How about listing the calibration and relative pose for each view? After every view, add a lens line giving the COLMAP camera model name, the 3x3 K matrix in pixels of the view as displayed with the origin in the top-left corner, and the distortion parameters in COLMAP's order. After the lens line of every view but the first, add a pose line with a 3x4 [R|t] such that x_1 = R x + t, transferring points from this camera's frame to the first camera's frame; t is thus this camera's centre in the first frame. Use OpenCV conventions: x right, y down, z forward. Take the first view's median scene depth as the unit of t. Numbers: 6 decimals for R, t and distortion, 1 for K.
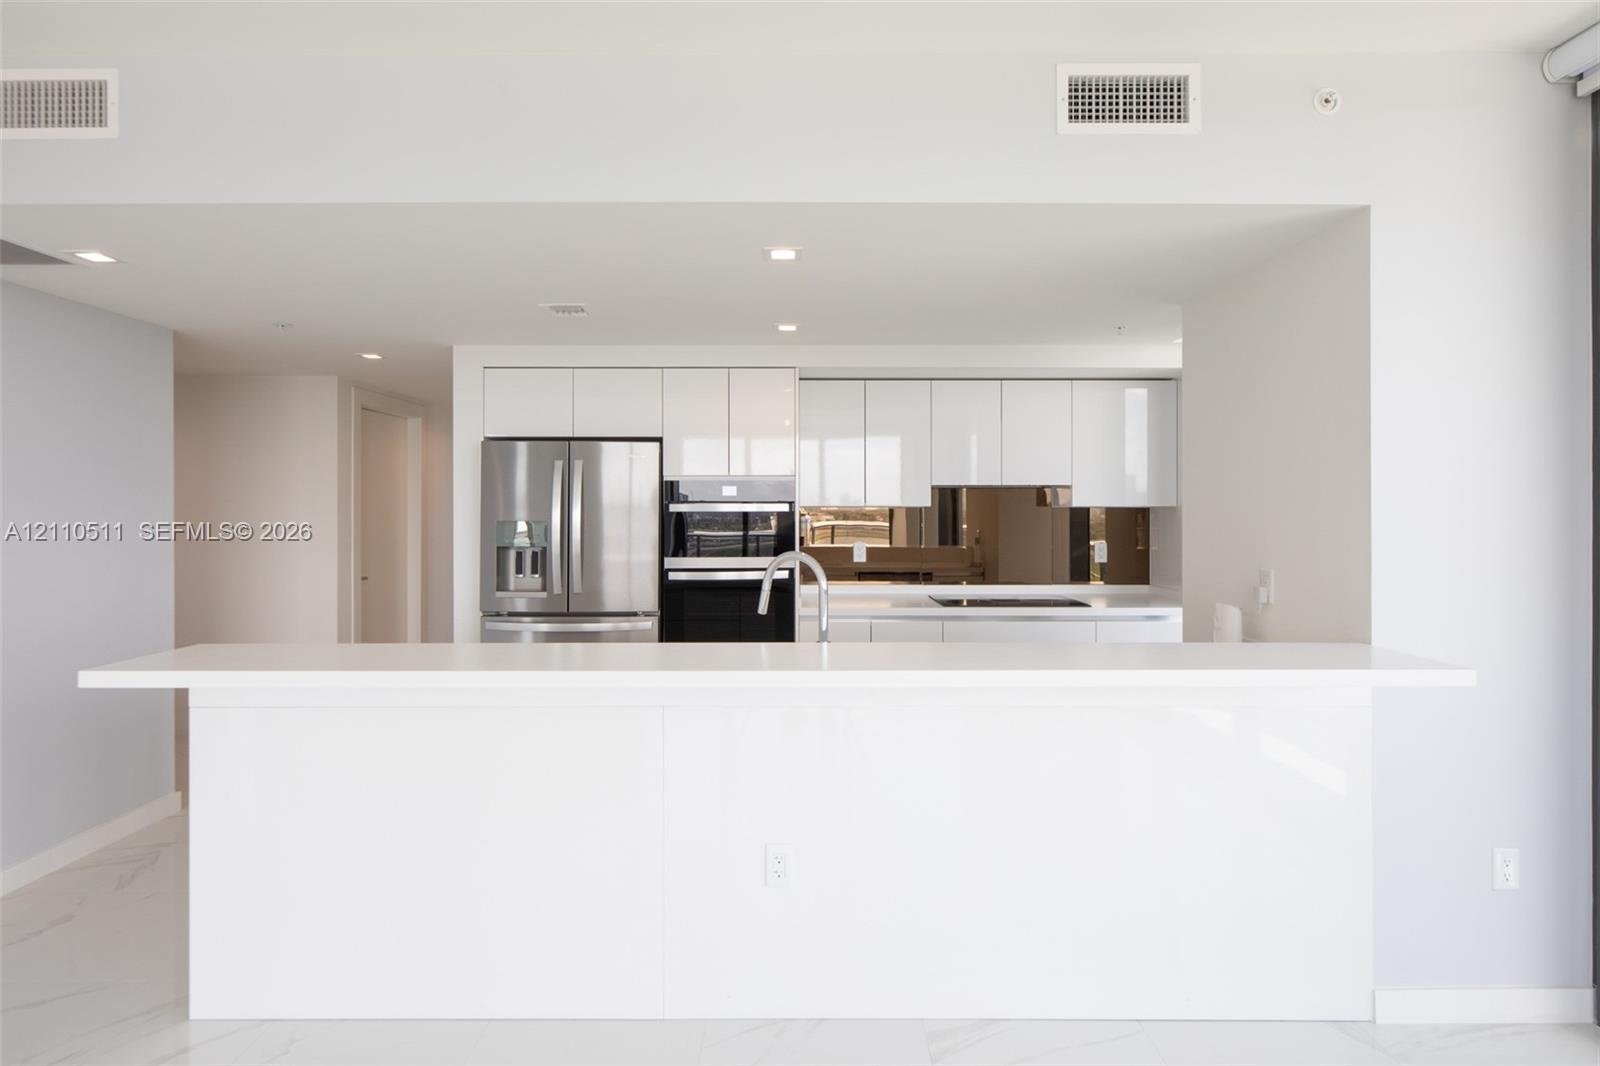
lens RADIAL K [[838.0, 0, 803.9], [0, 838.0, 502.3], [0, 0, 1]] dist [-0.005443, -0.000511]
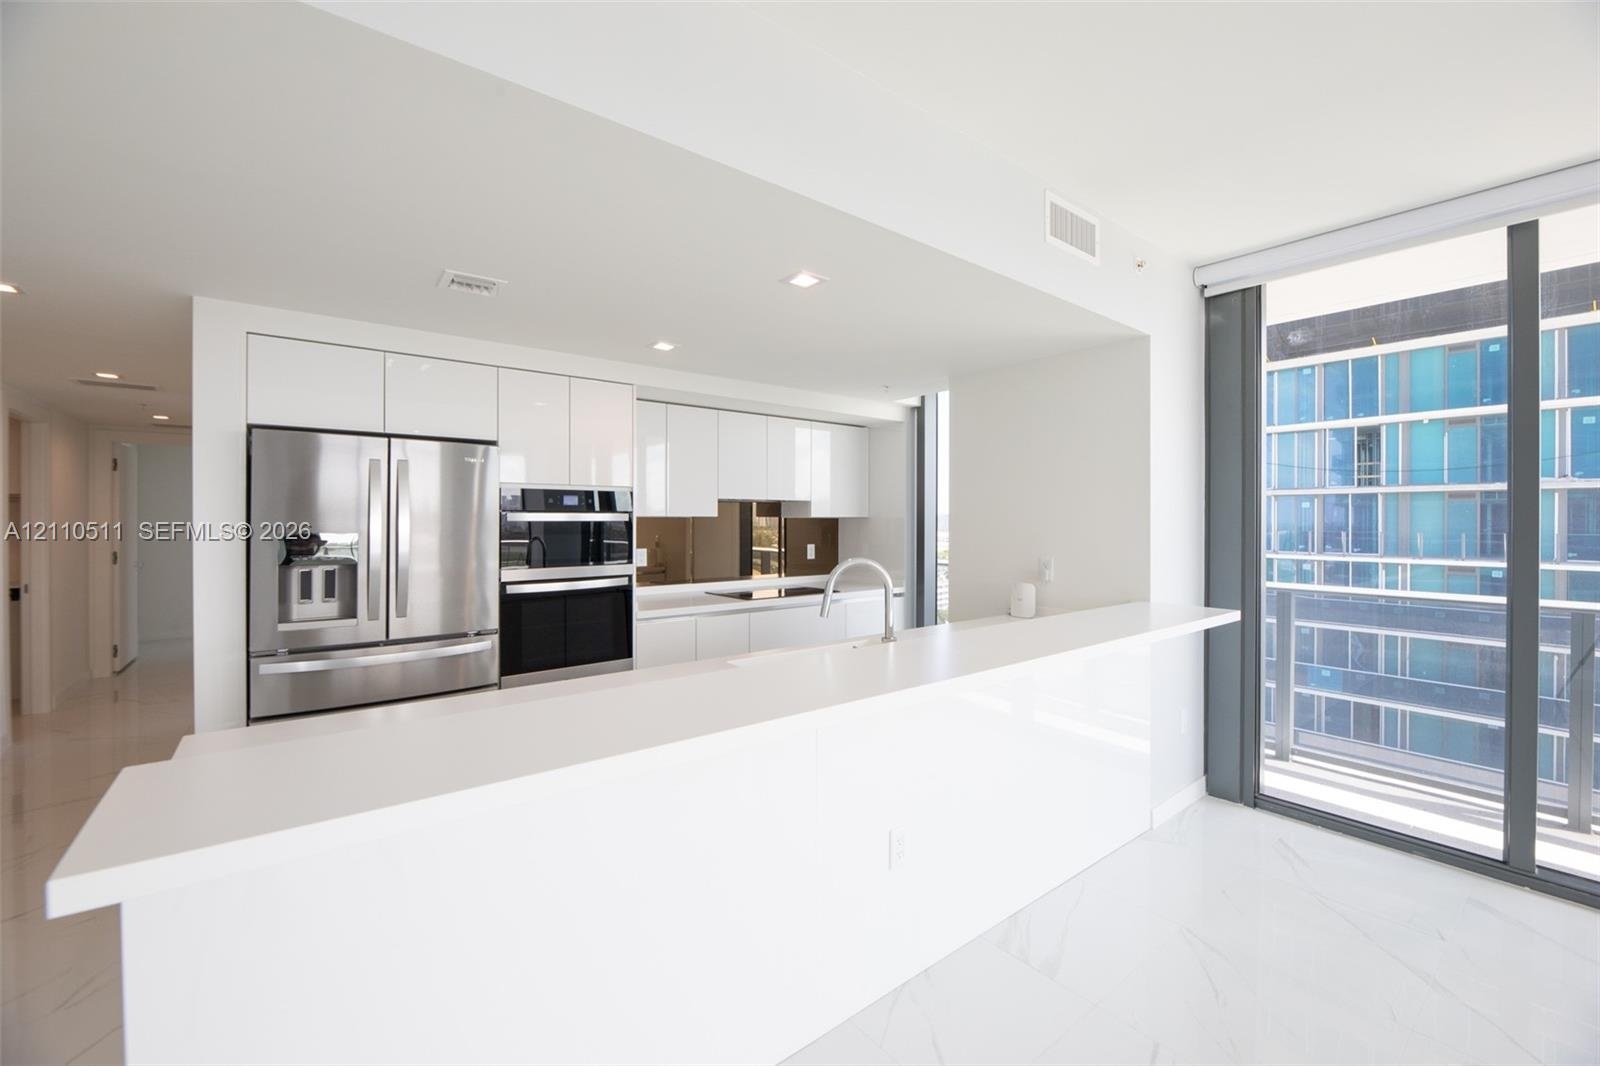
lens RADIAL K [[645.4, 0, 804.0], [0, 645.4, 517.0], [0, 0, 1]] dist [-0.010837, -0.001660]
pose [[0.785066, 0.003413, 0.619403, -0.349912], [-0.006804, 0.999972, 0.003113, 0.002178], [-0.619375, -0.006659, 0.785067, 0.230089]]
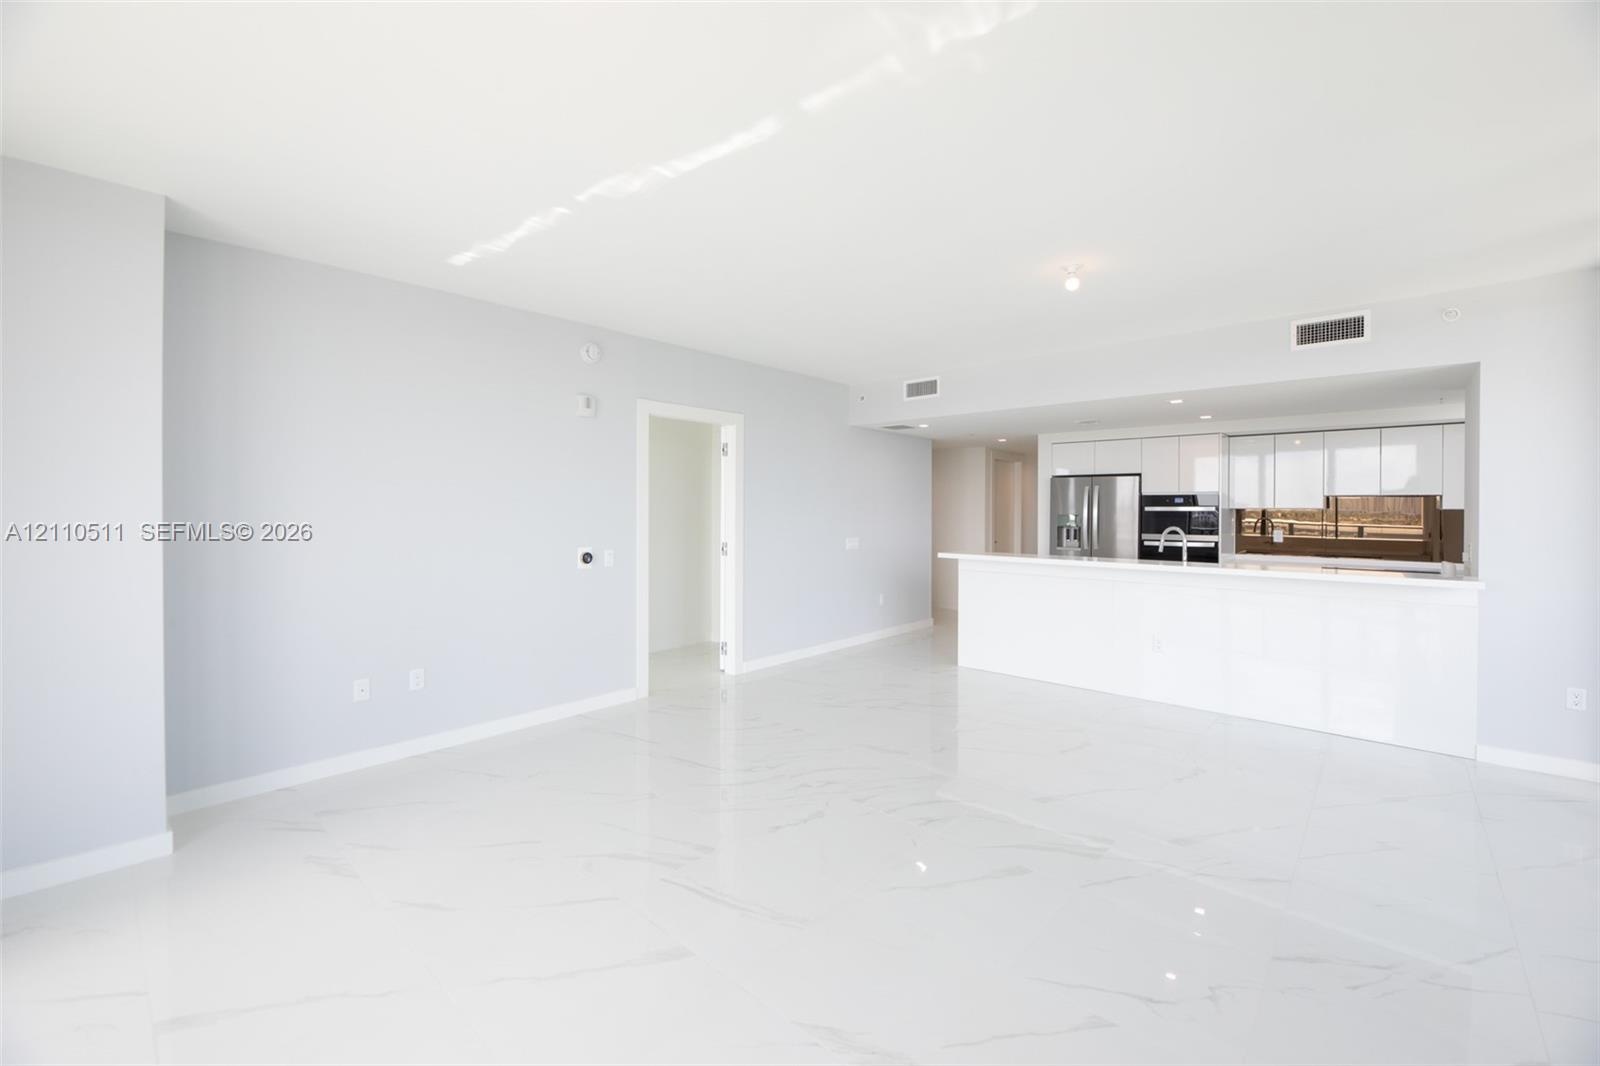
lens RADIAL K [[645.4, 0, 798.9], [0, 645.4, 509.8], [0, 0, 1]] dist [-0.010837, -0.001660]
pose [[0.733229, 0.005365, -0.679961, 0.278418], [0.000740, 0.999962, 0.008688, -0.004928], [0.679982, -0.006874, 0.733197, -0.685103]]
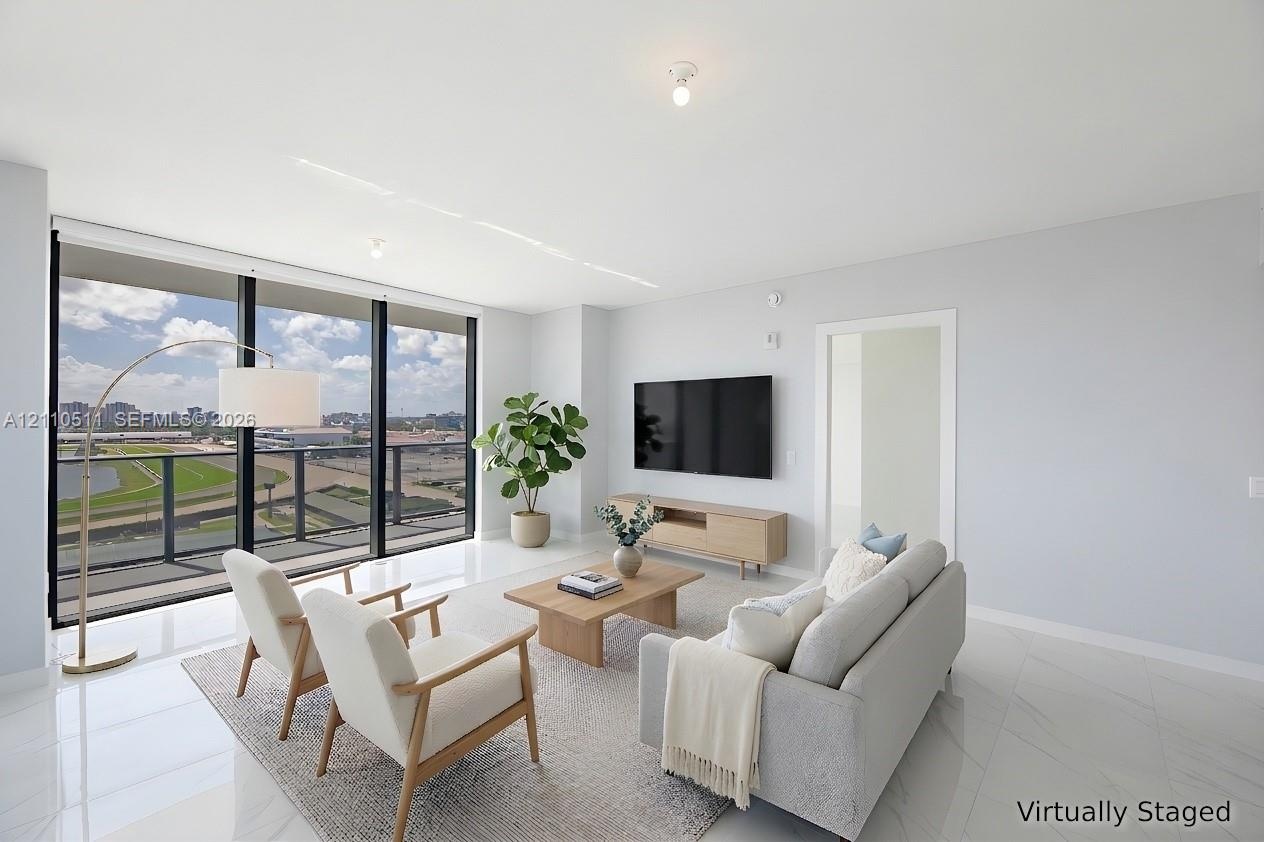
lens RADIAL K [[509.9, 0, 644.3], [0, 509.9, 412.1], [0, 0, 1]] dist [-0.010837, -0.001660]
pose [[-0.682283, -0.011501, -0.730997, 0.304063], [-0.001289, 0.999894, -0.014529, 0.004829], [0.731087, -0.008971, -0.682226, 0.384810]]
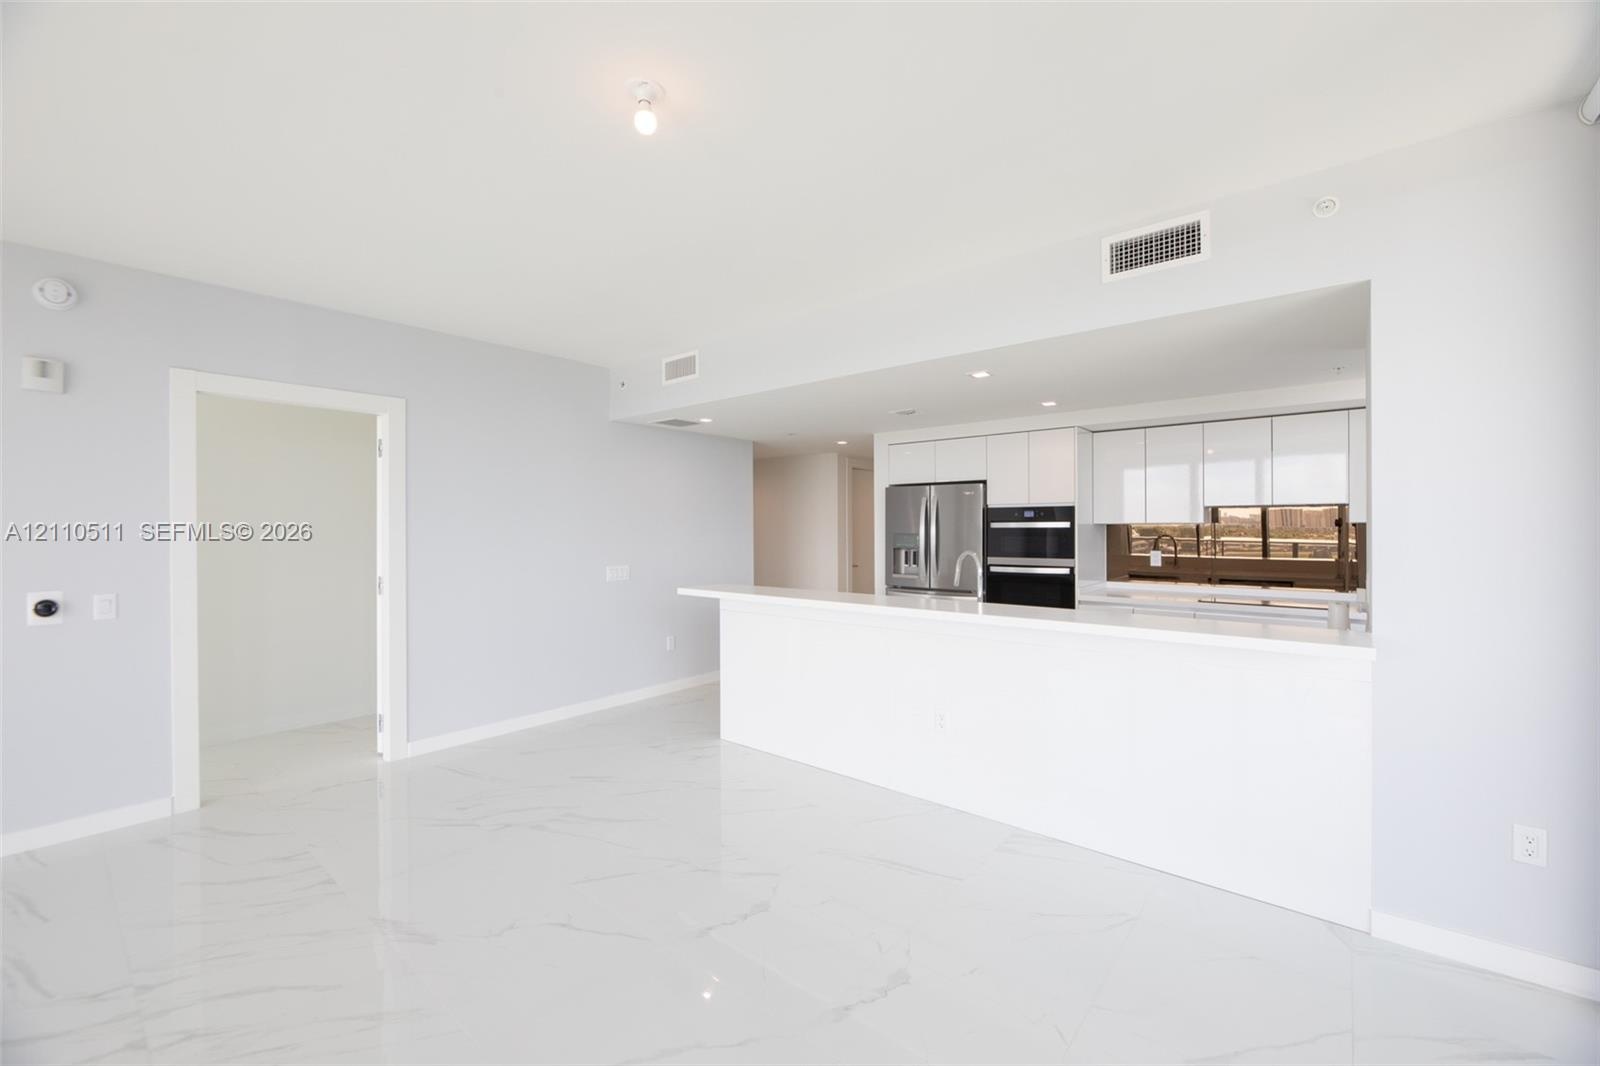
lens RADIAL K [[645.4, 0, 794.4], [0, 645.4, 526.9], [0, 0, 1]] dist [-0.010837, -0.001660]
pose [[0.759133, -0.002018, -0.650932, 0.347326], [0.008431, 0.999942, 0.006733, -0.001301], [0.650881, -0.010600, 0.759106, -0.150442]]
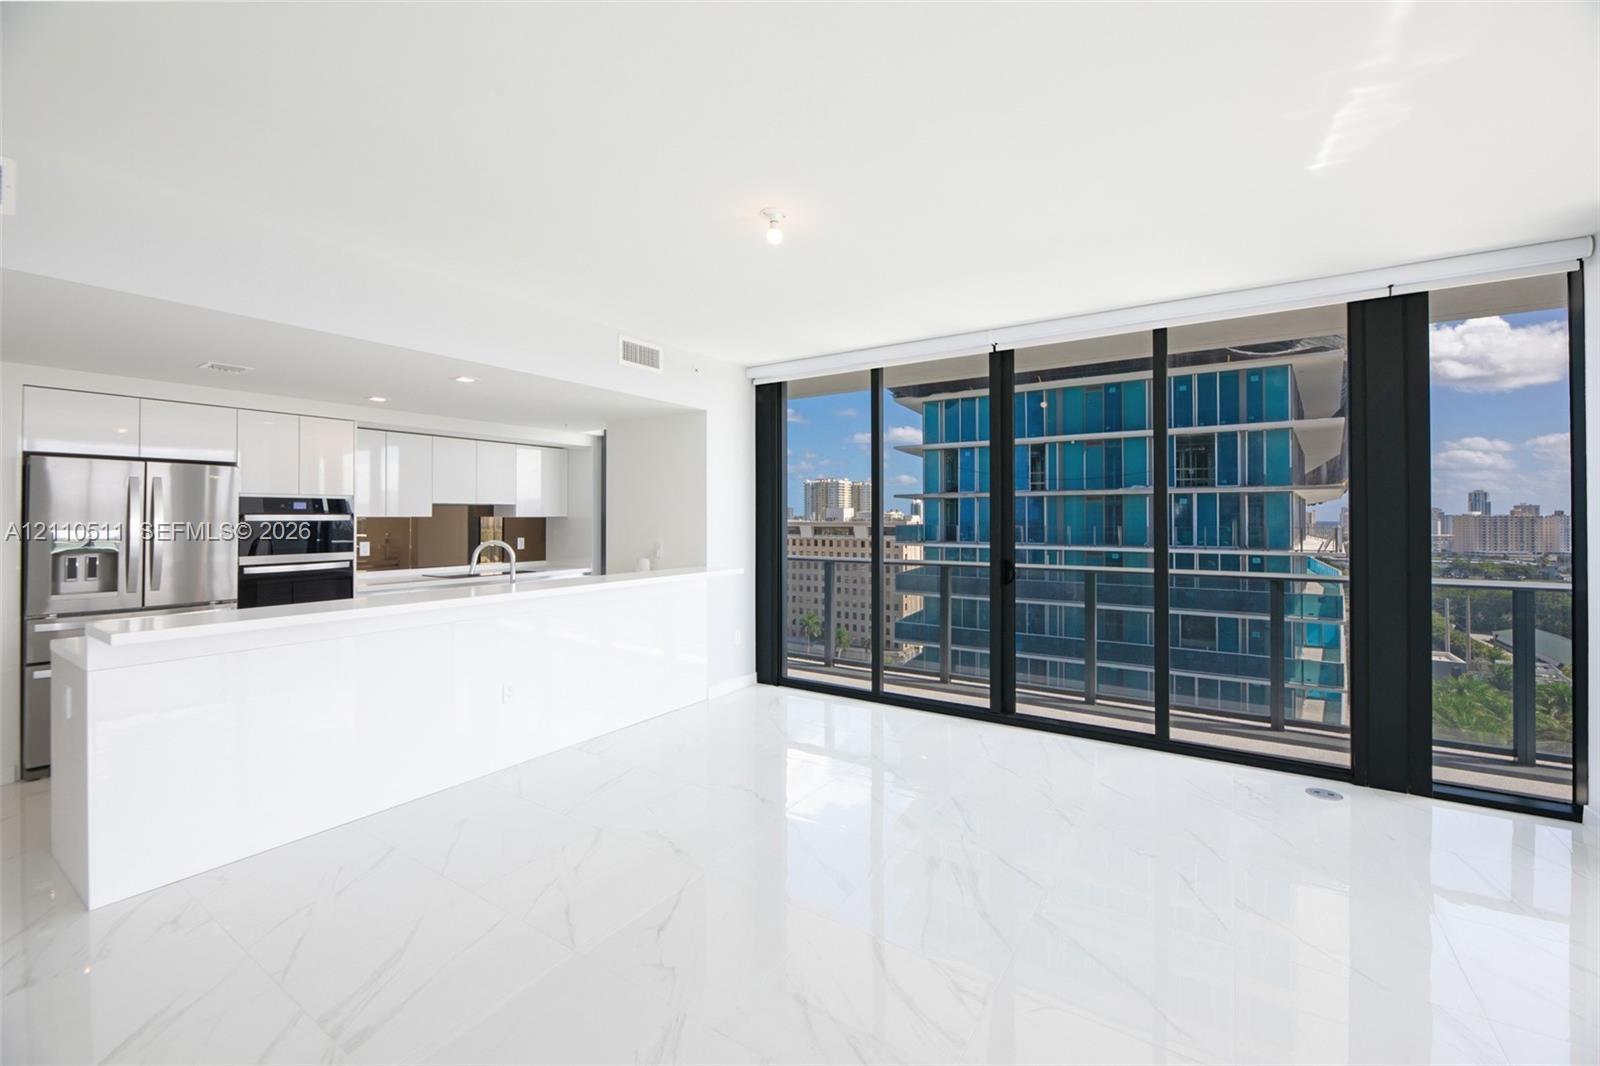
lens RADIAL K [[645.4, 0, 811.9], [0, 645.4, 507.2], [0, 0, 1]] dist [-0.010837, -0.001660]
pose [[0.545702, 0.011894, 0.837895, -0.511904], [-0.004270, 0.999926, -0.011413, -0.002282], [-0.837969, 0.002650, 0.545712, -0.261739]]
